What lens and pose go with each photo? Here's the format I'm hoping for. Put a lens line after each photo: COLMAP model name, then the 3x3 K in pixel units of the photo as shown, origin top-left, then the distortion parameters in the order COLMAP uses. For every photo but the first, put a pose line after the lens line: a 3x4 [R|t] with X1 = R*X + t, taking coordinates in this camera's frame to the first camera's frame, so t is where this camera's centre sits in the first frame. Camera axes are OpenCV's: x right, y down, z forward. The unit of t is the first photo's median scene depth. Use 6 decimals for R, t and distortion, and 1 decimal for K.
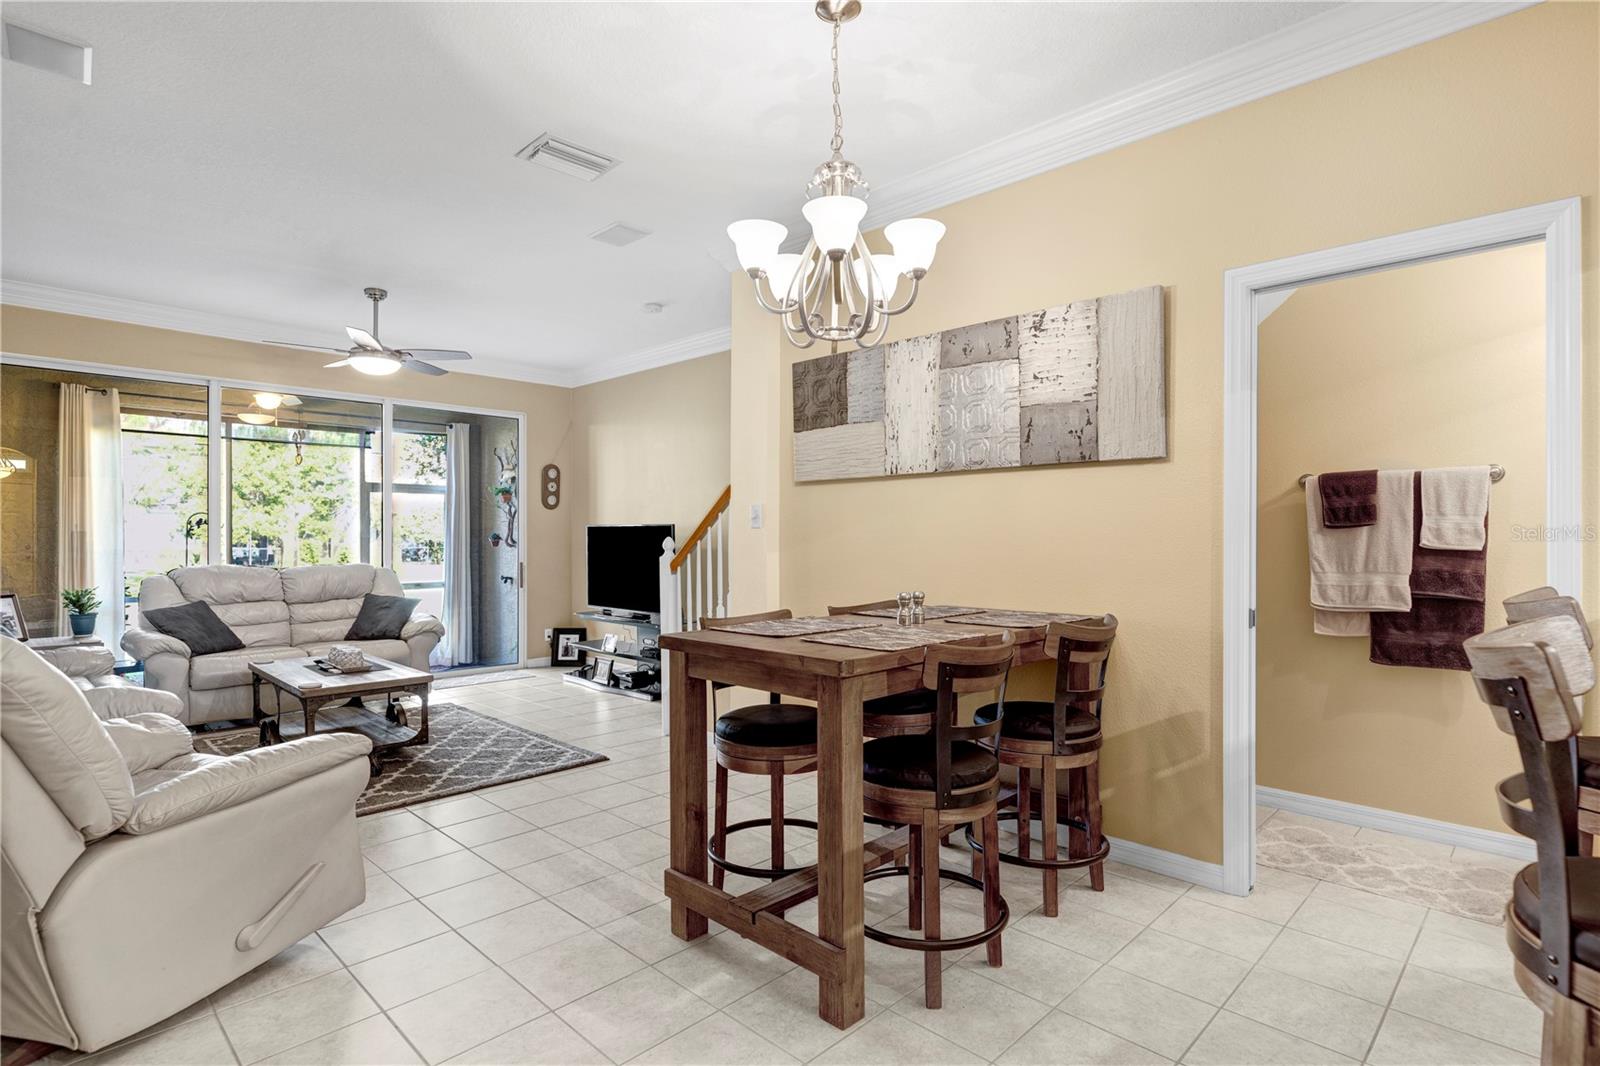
lens RADIAL K [[803.8, 0, 785.3], [0, 803.8, 537.7], [0, 0, 1]] dist [-0.000141, 0.003198]
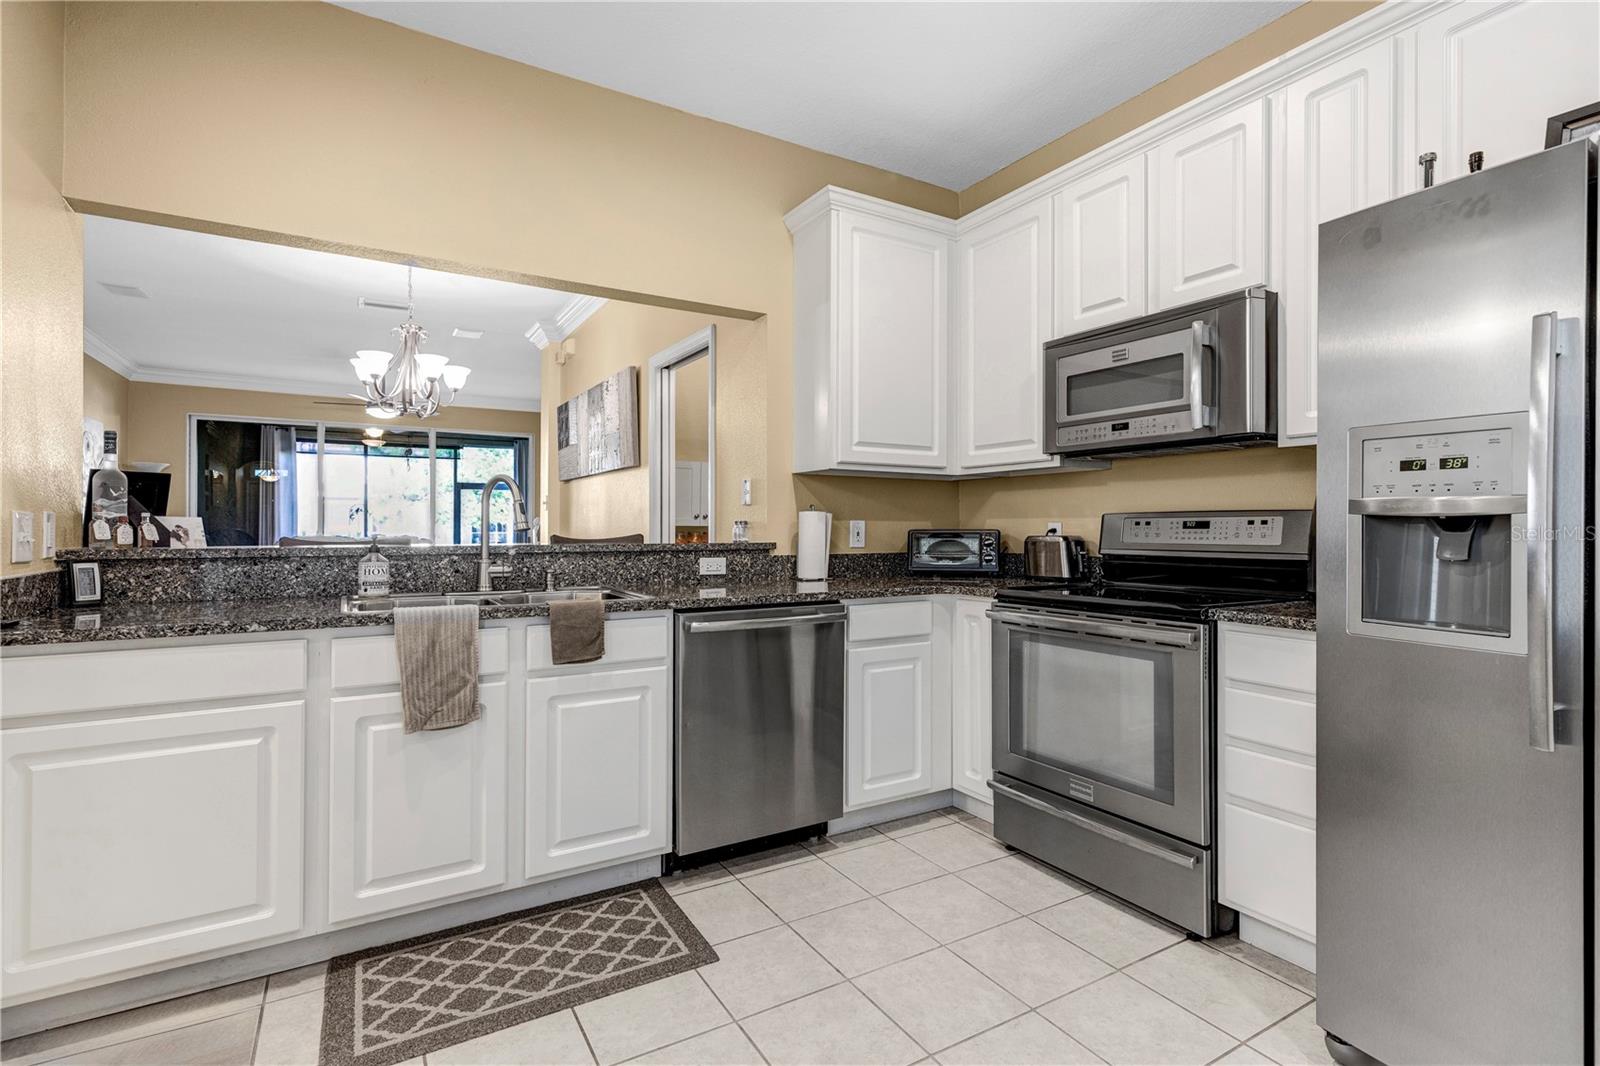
lens RADIAL K [[741.4, 0, 823.6], [0, 741.4, 523.5], [0, 0, 1]] dist [0.008798, -0.000371]
pose [[0.974336, -0.002045, -0.225091, 1.006705], [0.001177, 0.999991, -0.003992, 0.024812], [0.225097, 0.003625, 0.974330, -0.376090]]
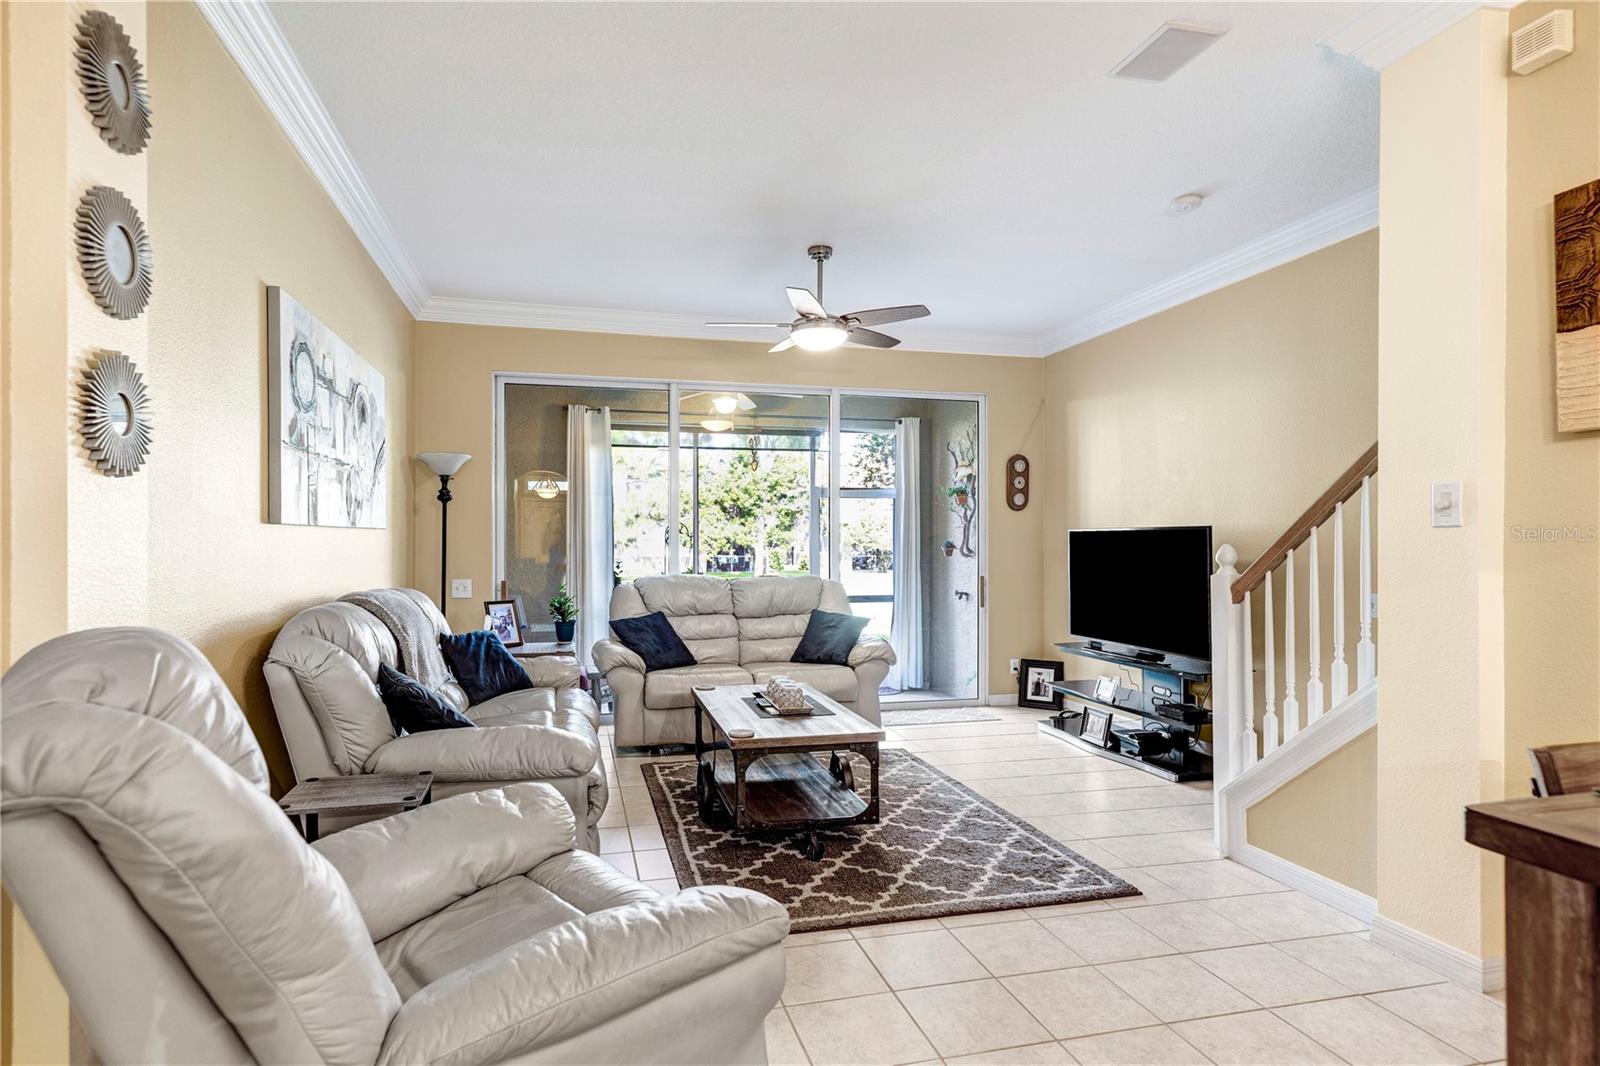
lens RADIAL K [[803.8, 0, 770.5], [0, 803.8, 544.5], [0, 0, 1]] dist [-0.000141, 0.003198]
pose [[0.853680, -0.001406, -0.520795, -0.181011], [-0.000030, 0.999996, -0.002748, 0.001133], [0.520797, 0.002362, 0.853677, 0.397931]]
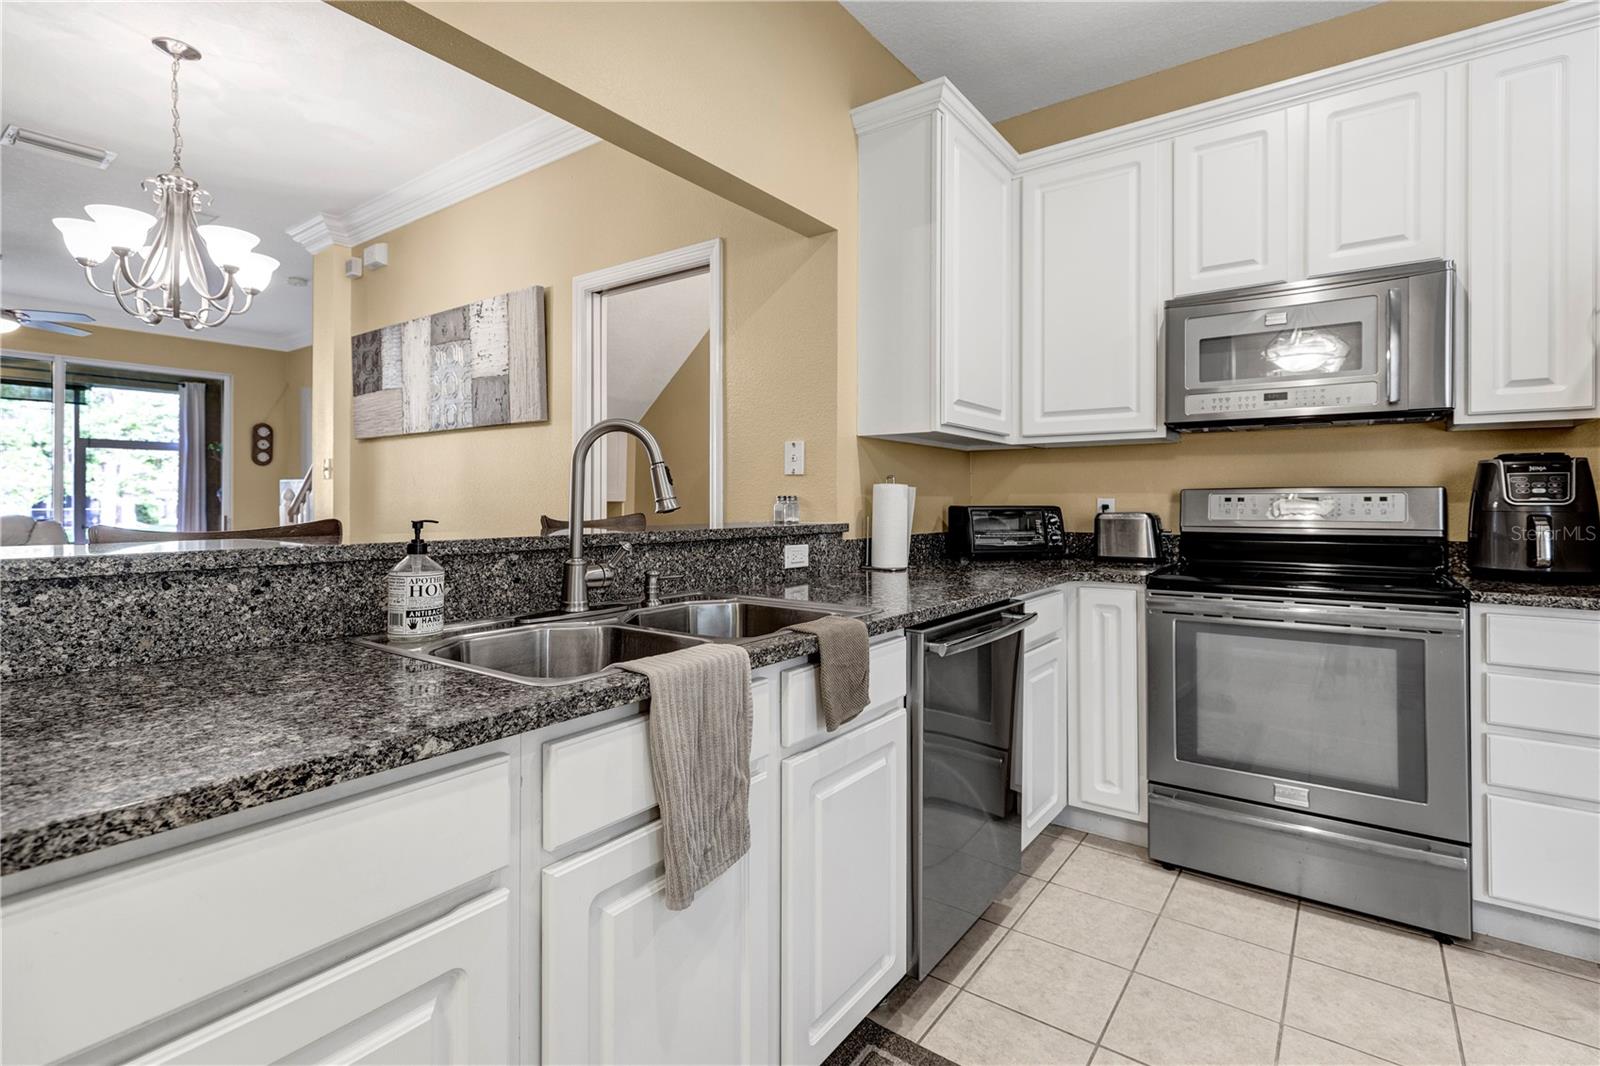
lens RADIAL K [[741.4, 0, 824.0], [0, 741.4, 499.1], [0, 0, 1]] dist [0.008798, -0.000371]
pose [[0.986107, -0.000134, 0.166110, 0.594361], [0.000344, 0.999999, -0.001232, 0.021990], [-0.166110, 0.001272, 0.986106, -0.200387]]
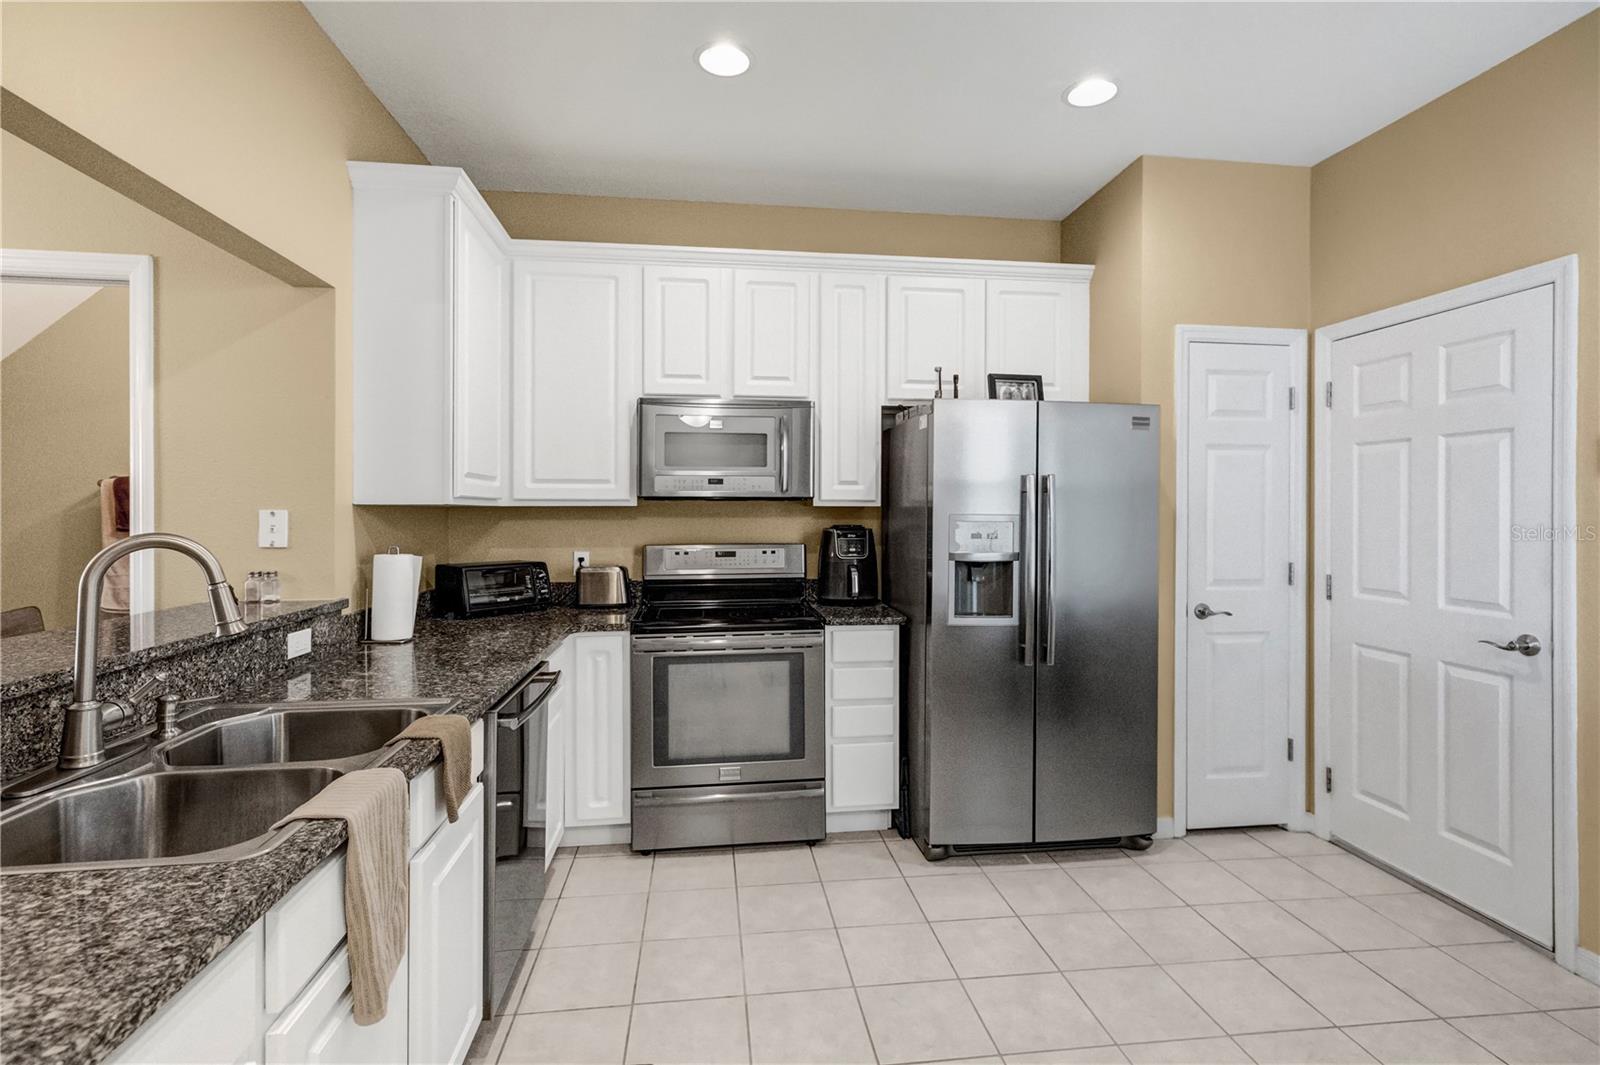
lens RADIAL K [[741.4, 0, 796.5], [0, 741.4, 519.3], [0, 0, 1]] dist [0.008798, -0.000371]
pose [[0.616105, -0.006425, 0.787638, 0.450878], [-0.001485, 0.999955, 0.009319, -0.036085], [-0.787663, -0.006911, 0.616068, -0.242337]]
